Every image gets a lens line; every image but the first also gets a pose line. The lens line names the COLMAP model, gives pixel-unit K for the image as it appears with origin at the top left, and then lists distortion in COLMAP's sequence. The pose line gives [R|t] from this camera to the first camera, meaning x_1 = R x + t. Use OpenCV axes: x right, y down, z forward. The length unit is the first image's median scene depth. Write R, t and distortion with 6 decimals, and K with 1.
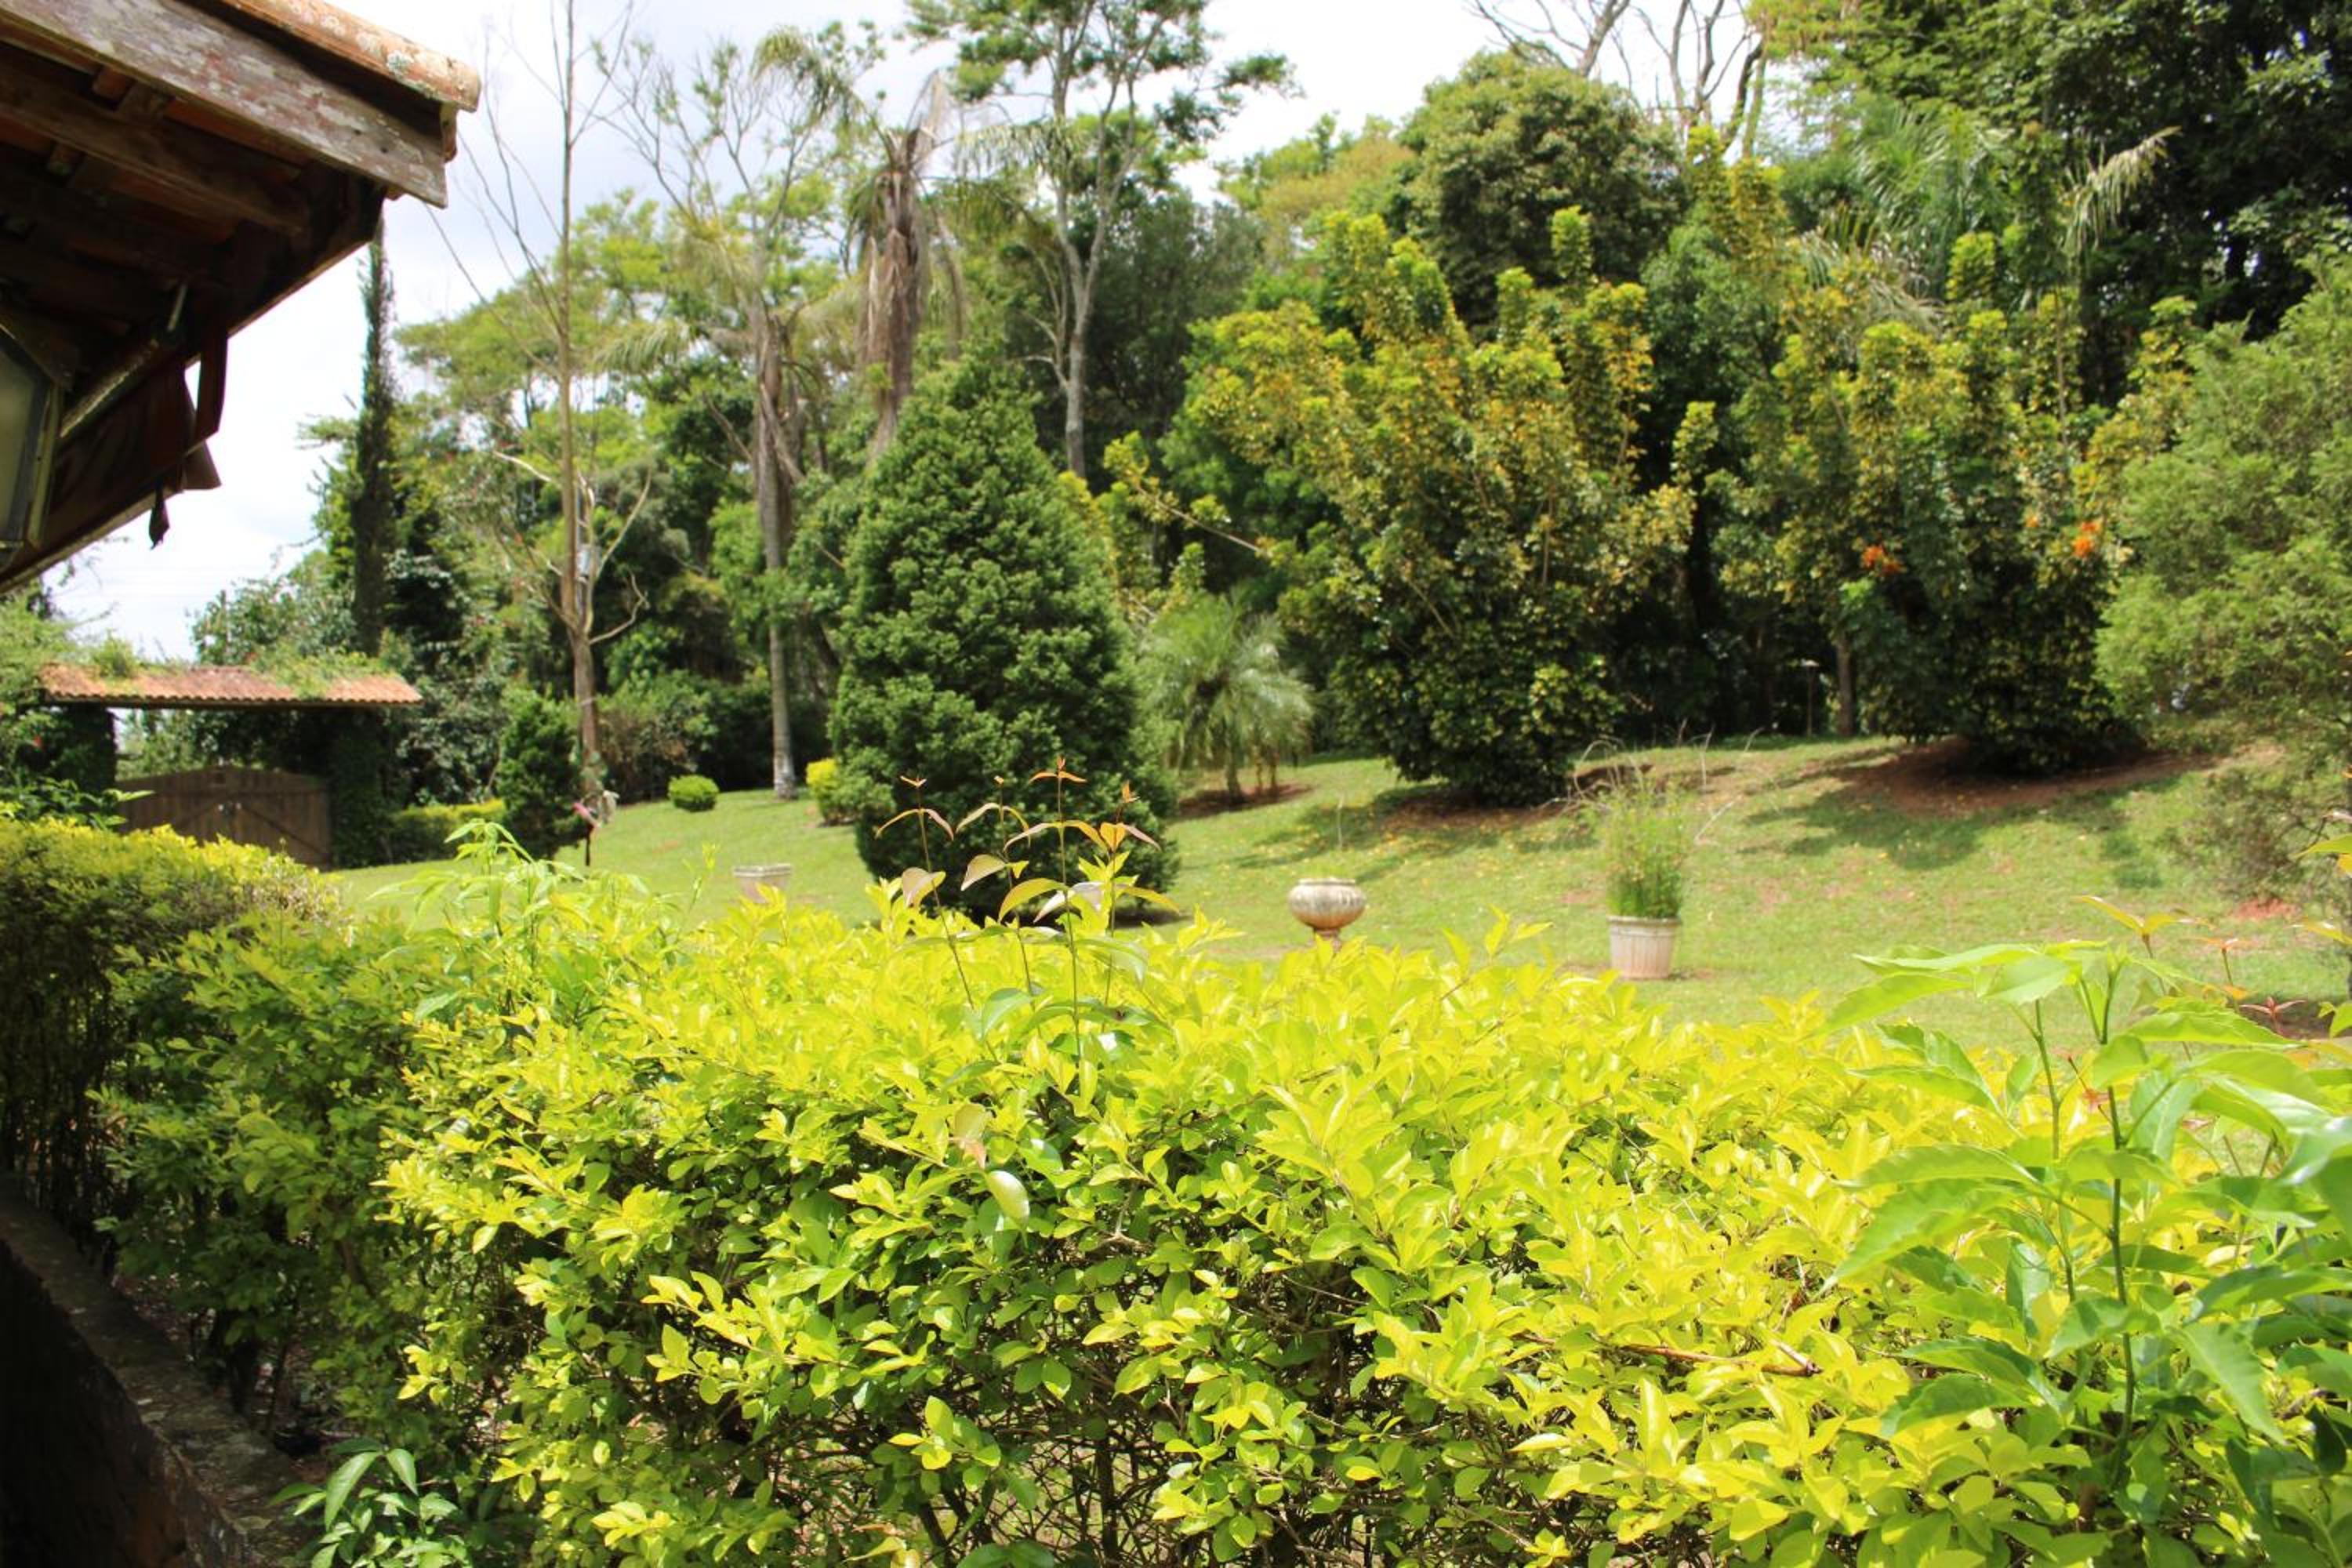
lens RADIAL K [[2251.8, 0, 1144.0], [0, 2251.8, 789.0], [0, 0, 1]] dist [-0.118703, 0.151223]
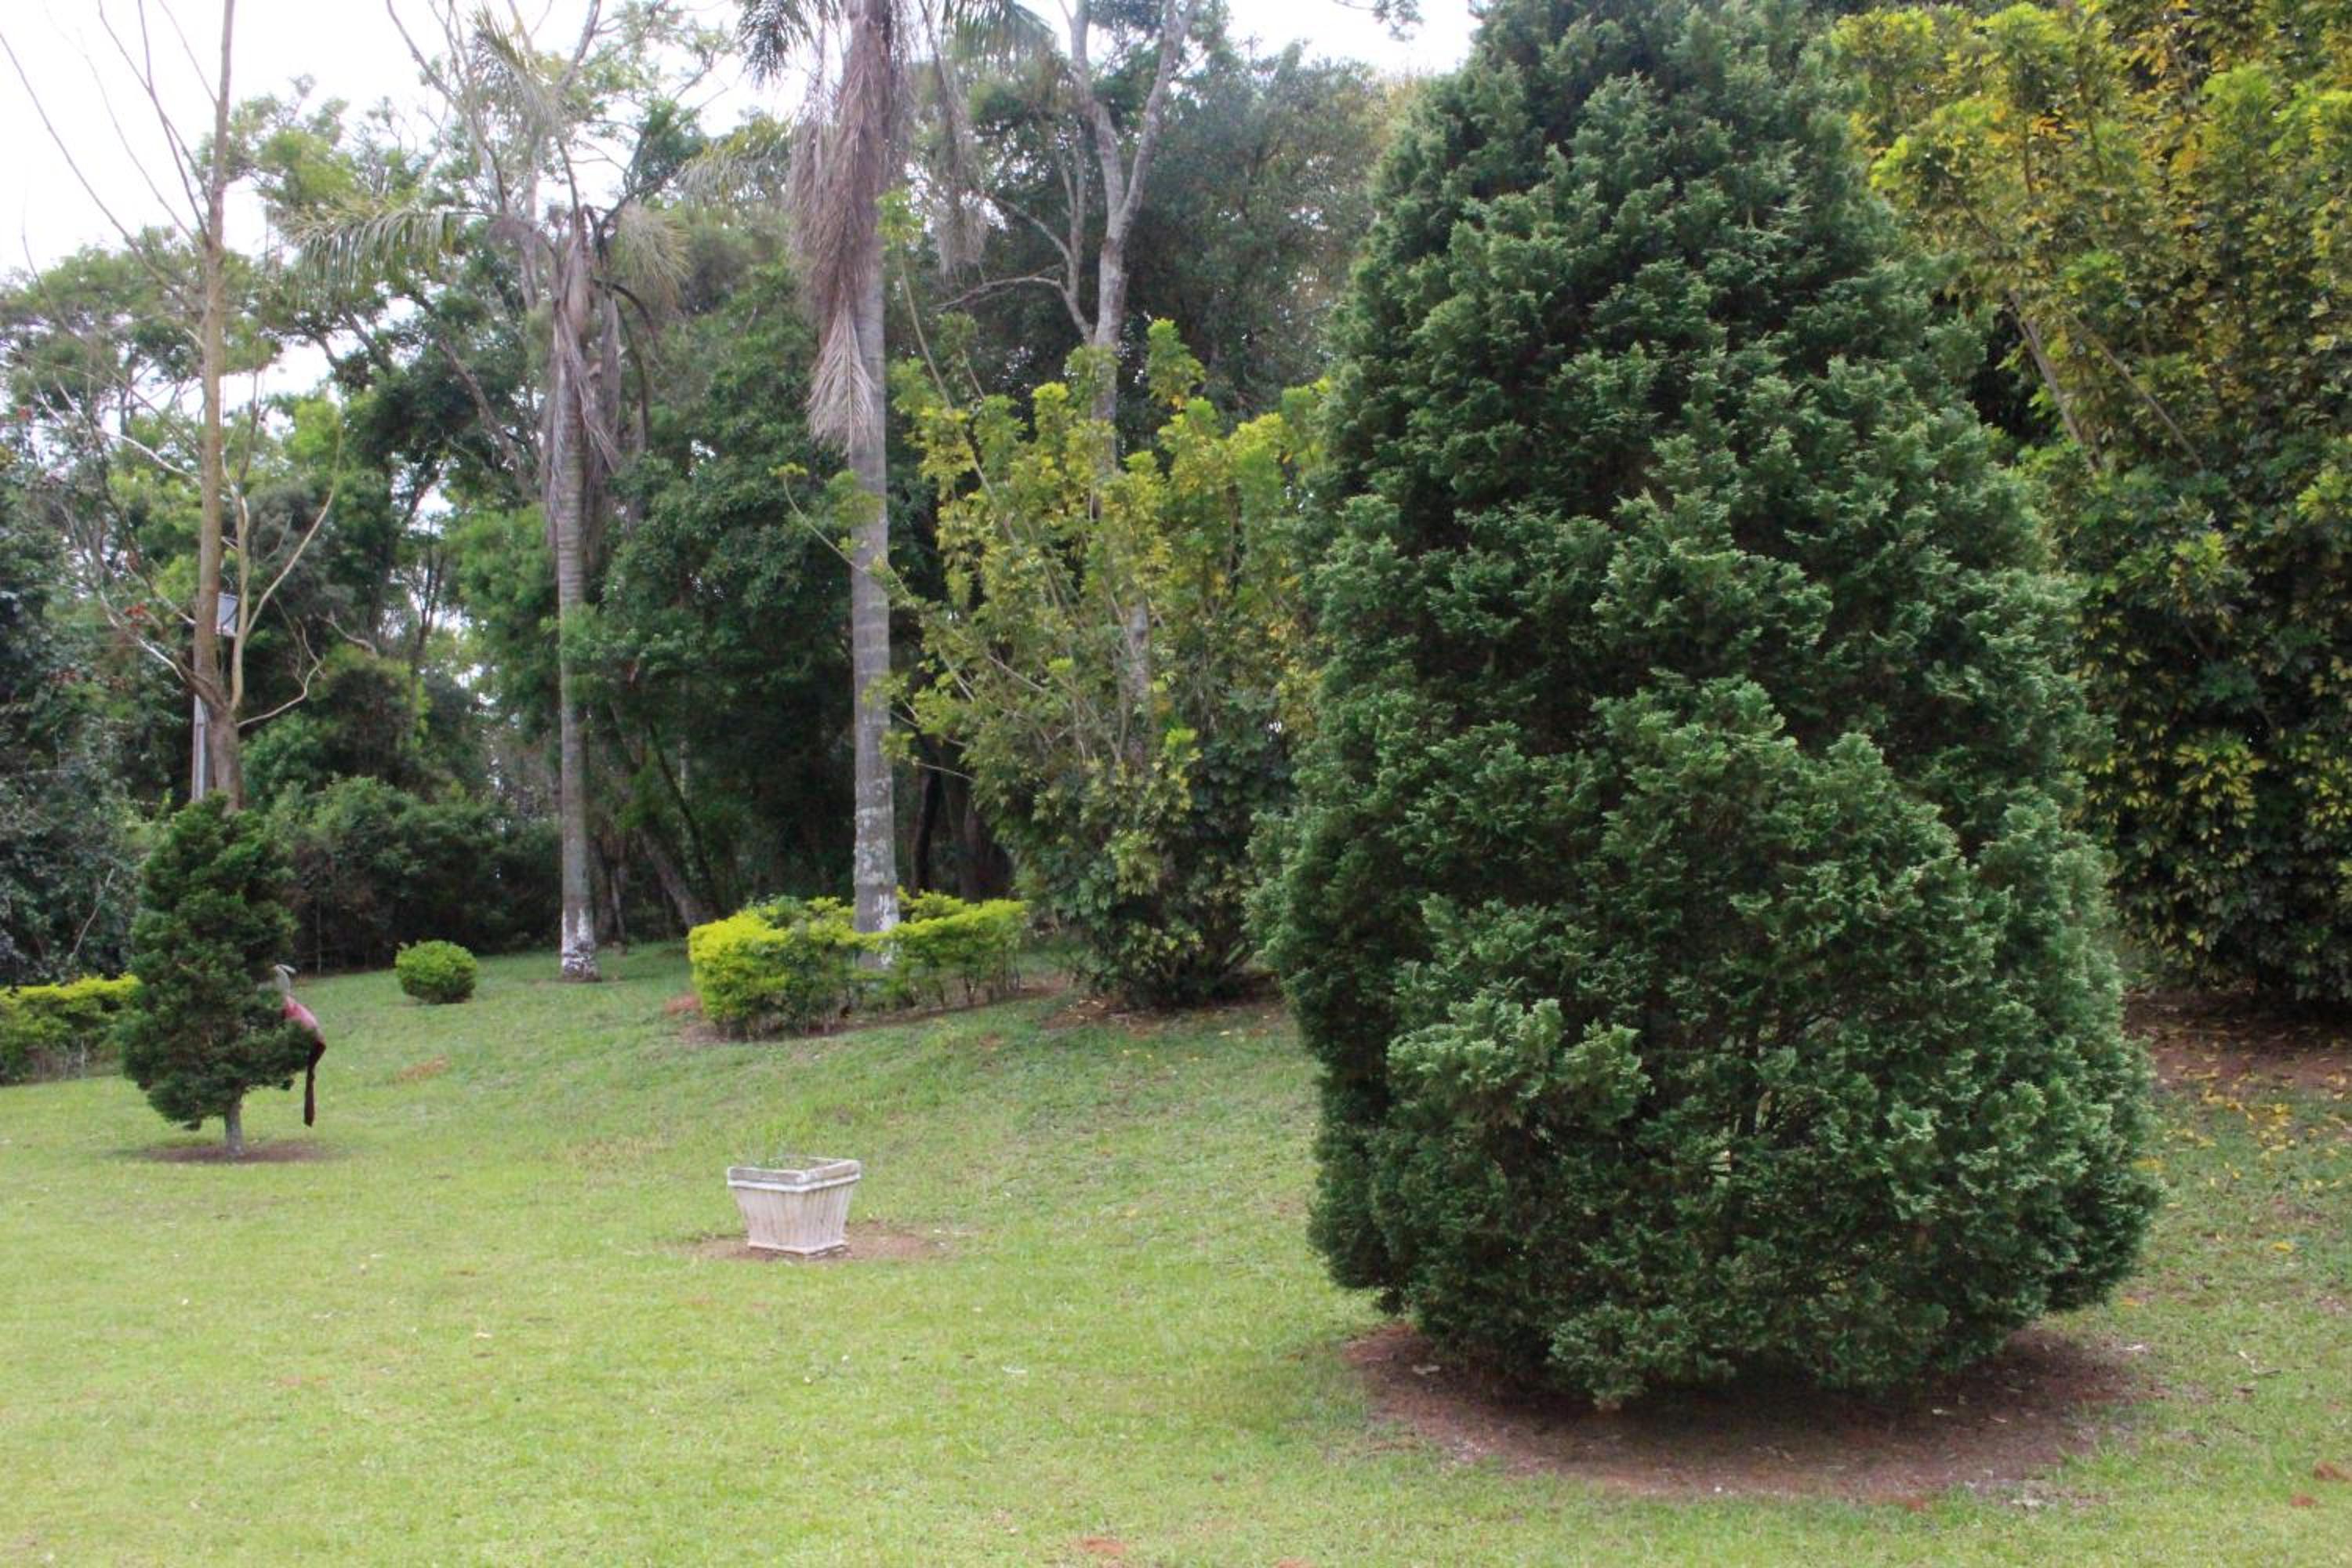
lens RADIAL K [[2251.8, 0, 1144.0], [0, 2251.8, 789.0], [0, 0, 1]] dist [-0.118703, 0.151223]
pose [[0.981370, 0.025359, 0.190449, -0.134920], [-0.012202, 0.997477, -0.069938, -0.006794], [-0.191742, 0.066311, 0.979203, 0.392163]]
